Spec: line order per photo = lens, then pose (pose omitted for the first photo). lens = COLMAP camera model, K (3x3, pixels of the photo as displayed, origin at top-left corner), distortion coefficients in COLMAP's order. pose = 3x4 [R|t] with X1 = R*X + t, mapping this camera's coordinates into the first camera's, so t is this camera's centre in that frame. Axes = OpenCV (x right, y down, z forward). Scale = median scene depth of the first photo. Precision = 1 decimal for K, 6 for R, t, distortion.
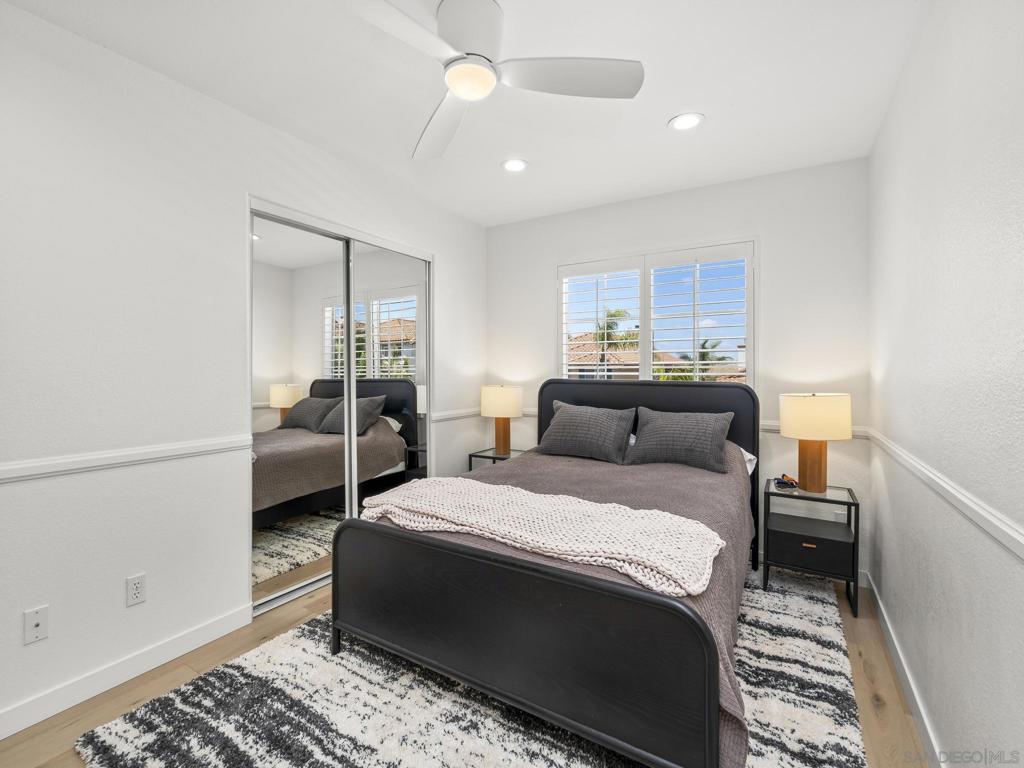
lens RADIAL K [[465.3, 0, 509.7], [0, 465.3, 374.0], [0, 0, 1]] dist [-0.002672, 0.001741]
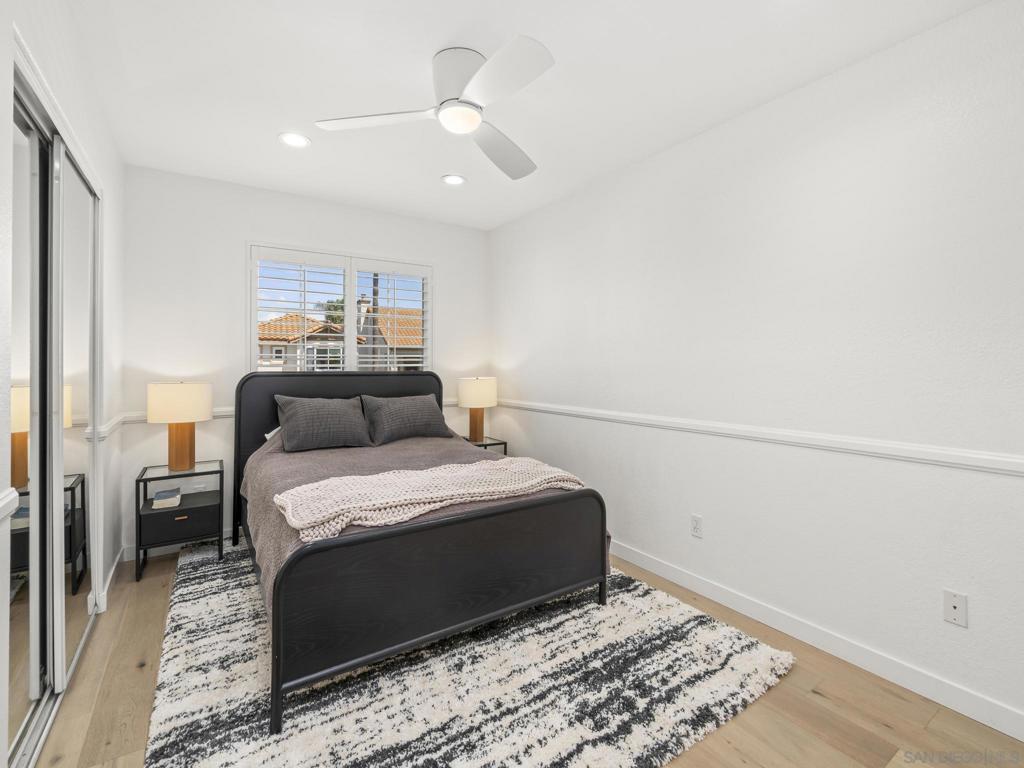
lens RADIAL K [[465.3, 0, 514.8], [0, 465.3, 360.5], [0, 0, 1]] dist [-0.002672, 0.001741]
pose [[0.417369, 0.004585, 0.908725, -0.948243], [0.003086, 0.999974, -0.006463, -0.006924], [-0.908732, 0.005502, 0.417344, 0.330274]]
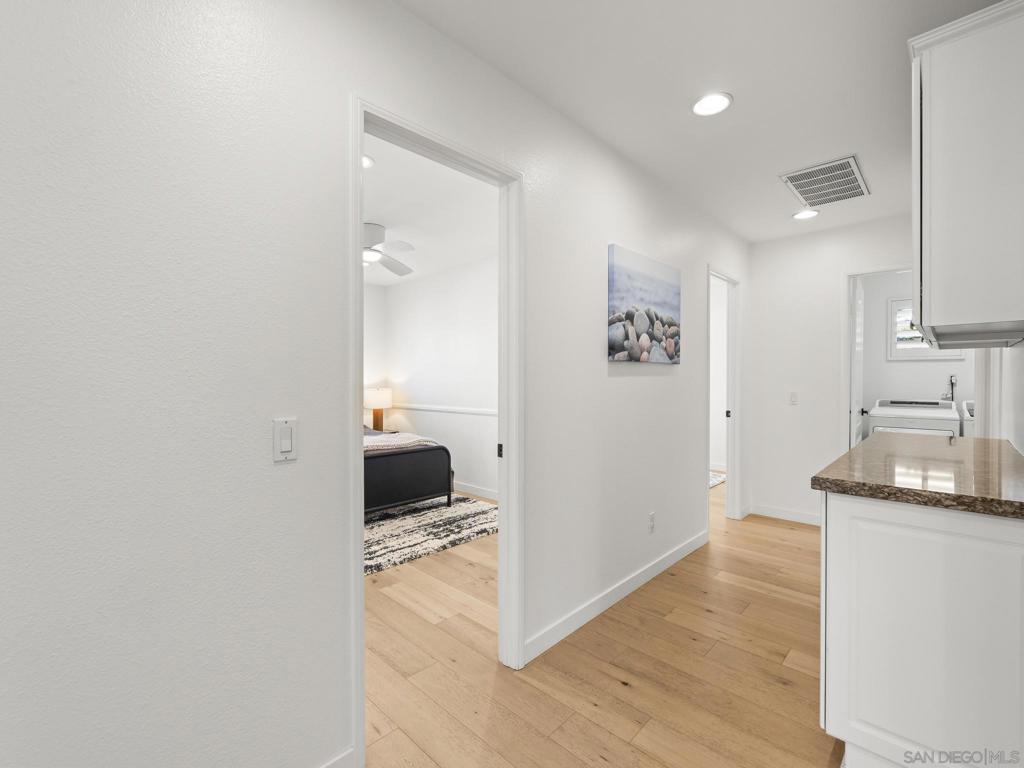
lens RADIAL K [[465.3, 0, 506.7], [0, 465.3, 385.1], [0, 0, 1]] dist [-0.002672, 0.001741]
pose [[0.230574, -0.012569, 0.972974, -1.907321], [0.004561, 0.999920, 0.011836, -0.002642], [-0.973044, 0.001709, 0.230613, -0.176139]]
